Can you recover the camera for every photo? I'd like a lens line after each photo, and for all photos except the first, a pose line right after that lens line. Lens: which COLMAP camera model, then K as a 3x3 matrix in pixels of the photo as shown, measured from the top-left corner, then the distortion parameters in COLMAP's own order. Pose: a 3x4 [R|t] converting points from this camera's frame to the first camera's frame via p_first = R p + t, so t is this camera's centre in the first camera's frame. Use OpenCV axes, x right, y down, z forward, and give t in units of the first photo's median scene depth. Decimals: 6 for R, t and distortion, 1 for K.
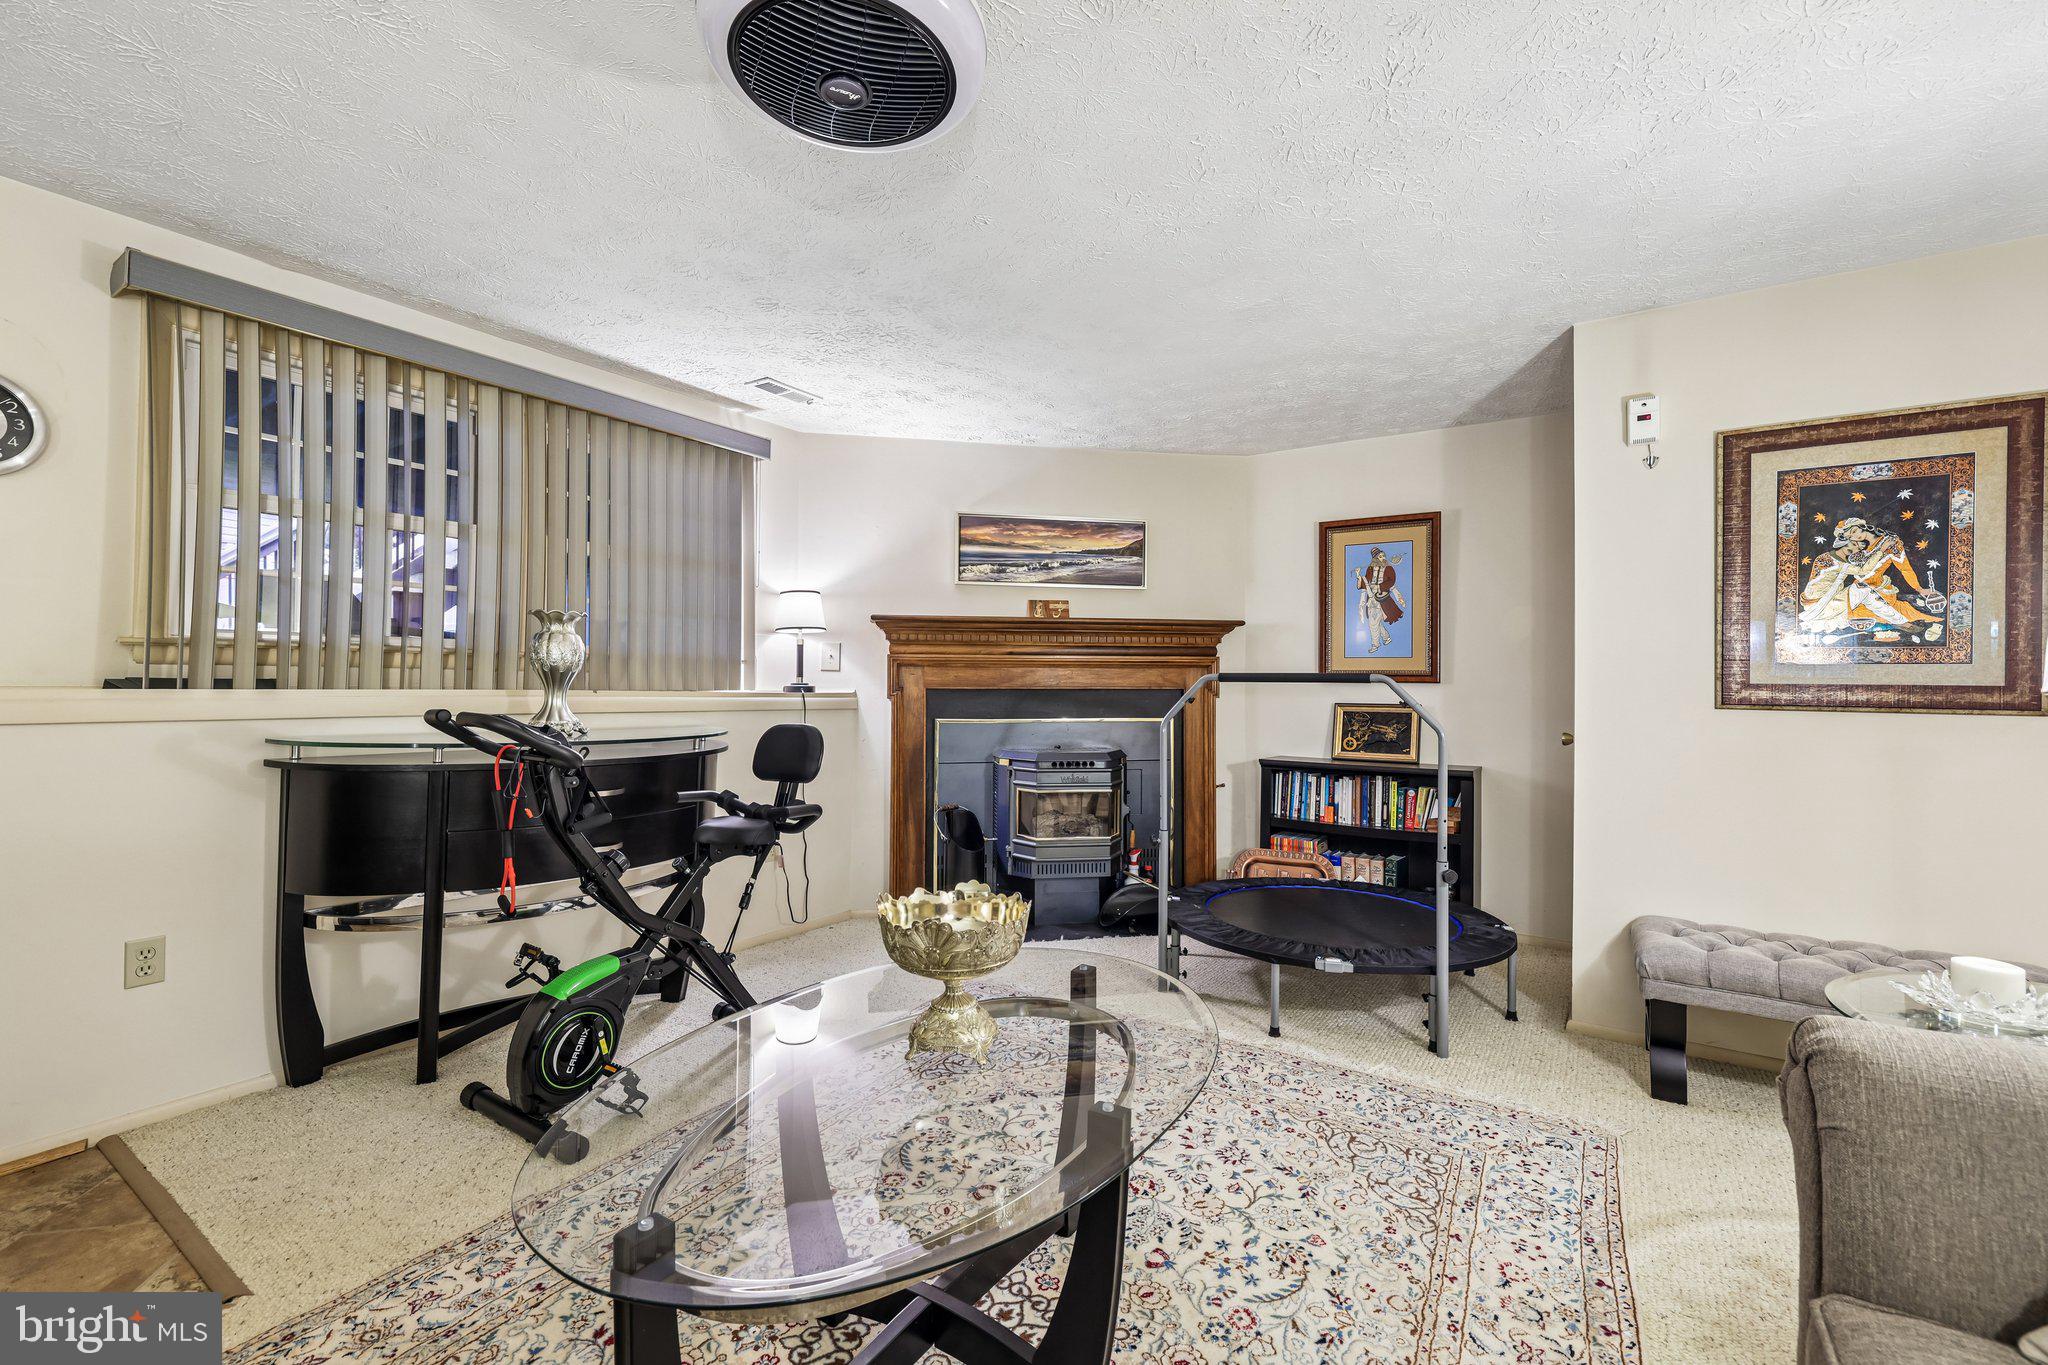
lens RADIAL K [[858.5, 0, 1024.5], [0, 858.5, 680.7], [0, 0, 1]] dist [-0.002154, 0.000256]
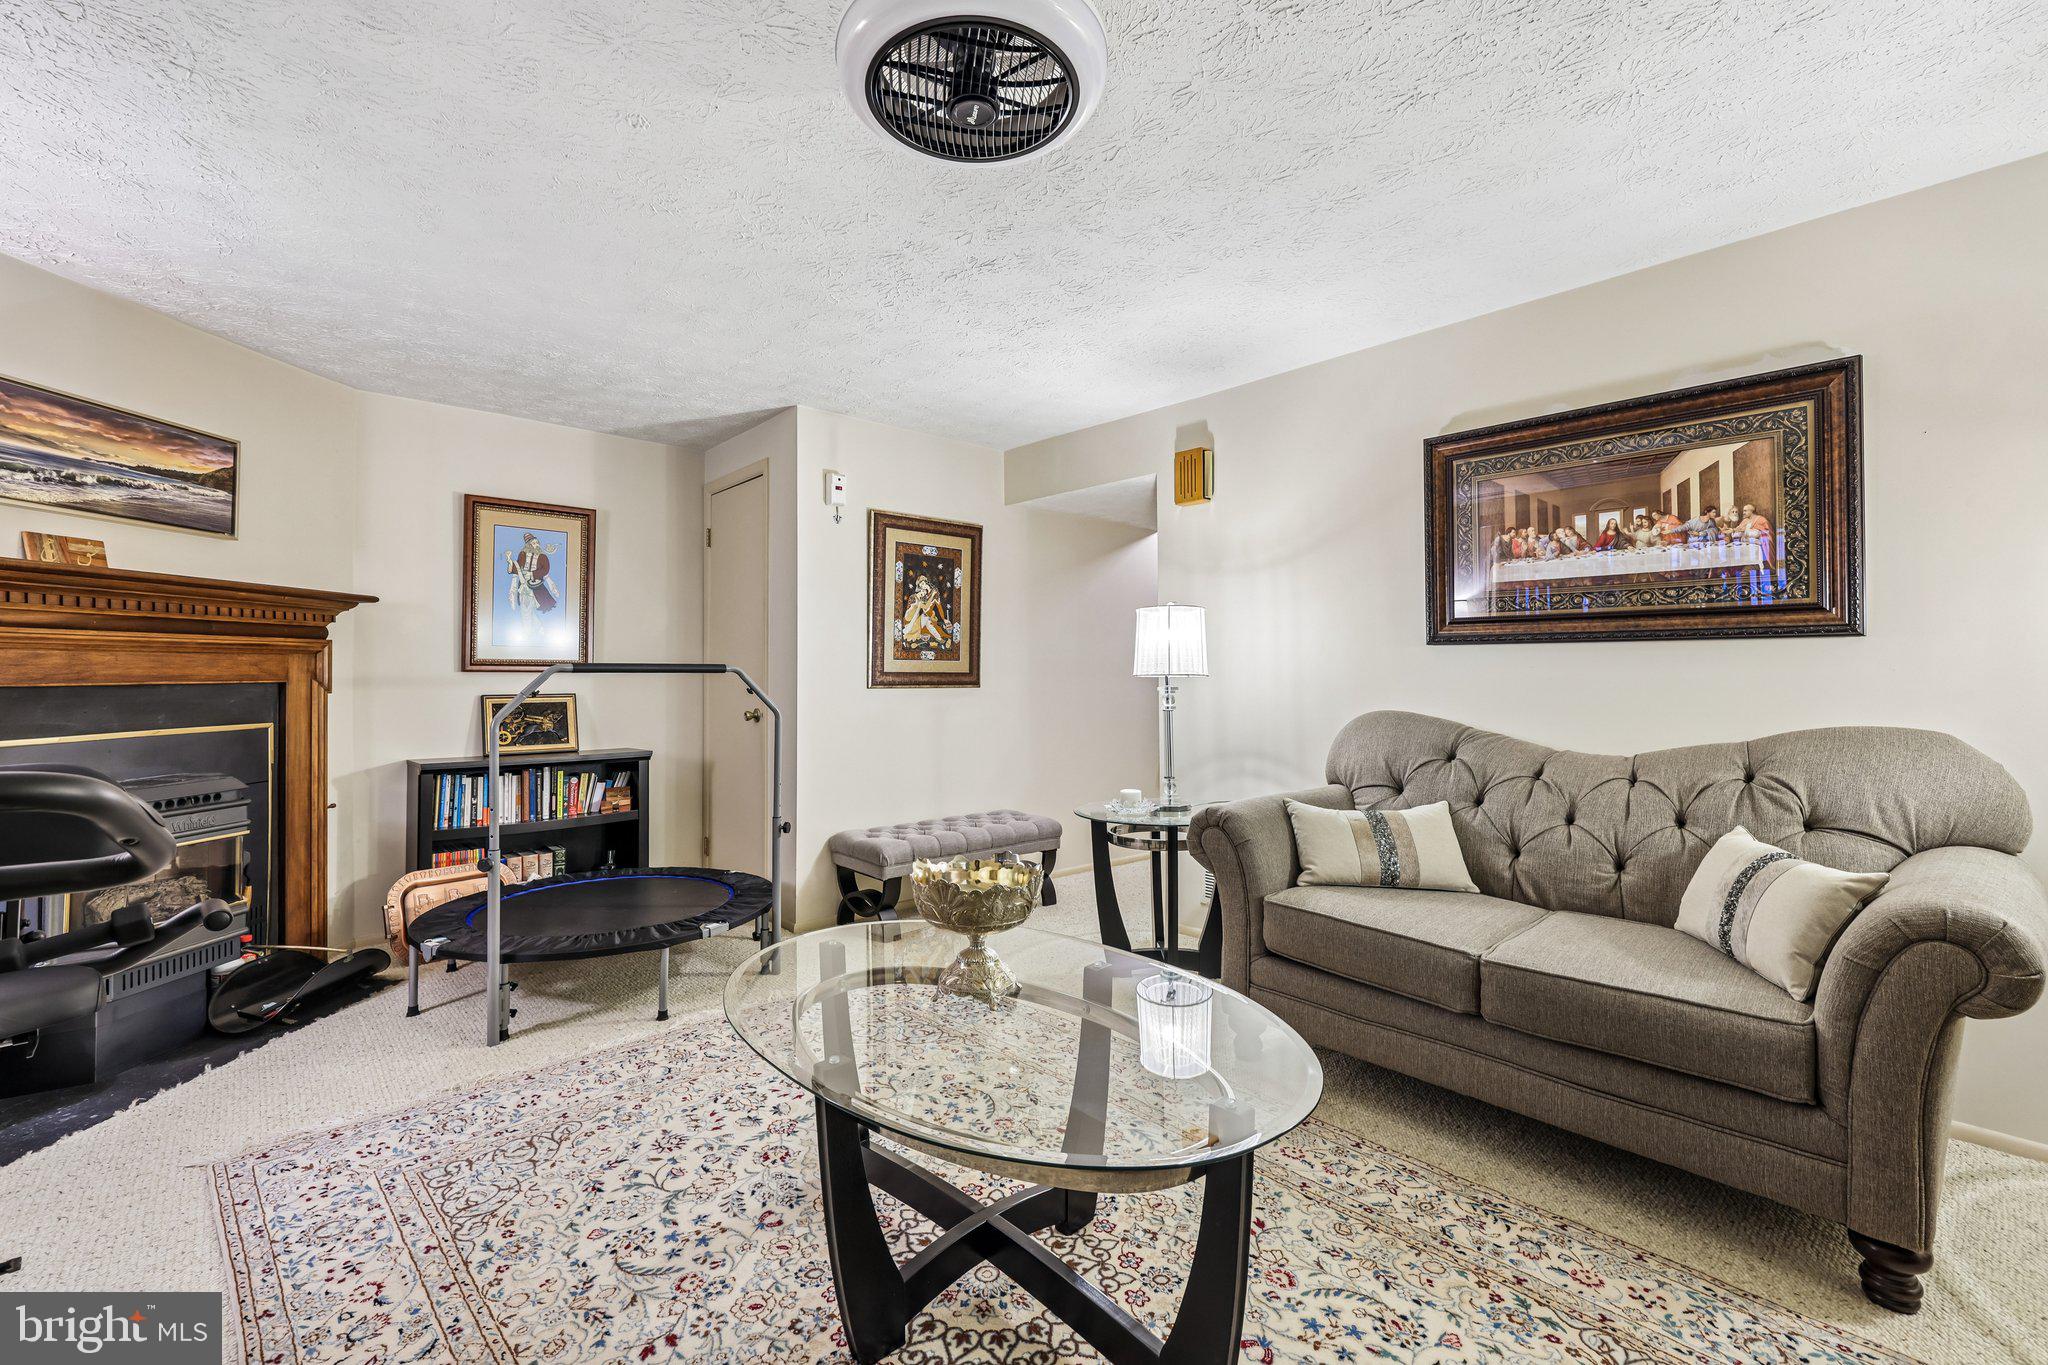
lens RADIAL K [[858.5, 0, 1024.4], [0, 858.5, 670.6], [0, 0, 1]] dist [-0.002154, 0.000256]
pose [[0.245400, -0.003952, 0.969414, -0.402174], [0.001517, 0.999992, 0.003692, -0.002631], [-0.969421, 0.000565, 0.245404, 0.226600]]
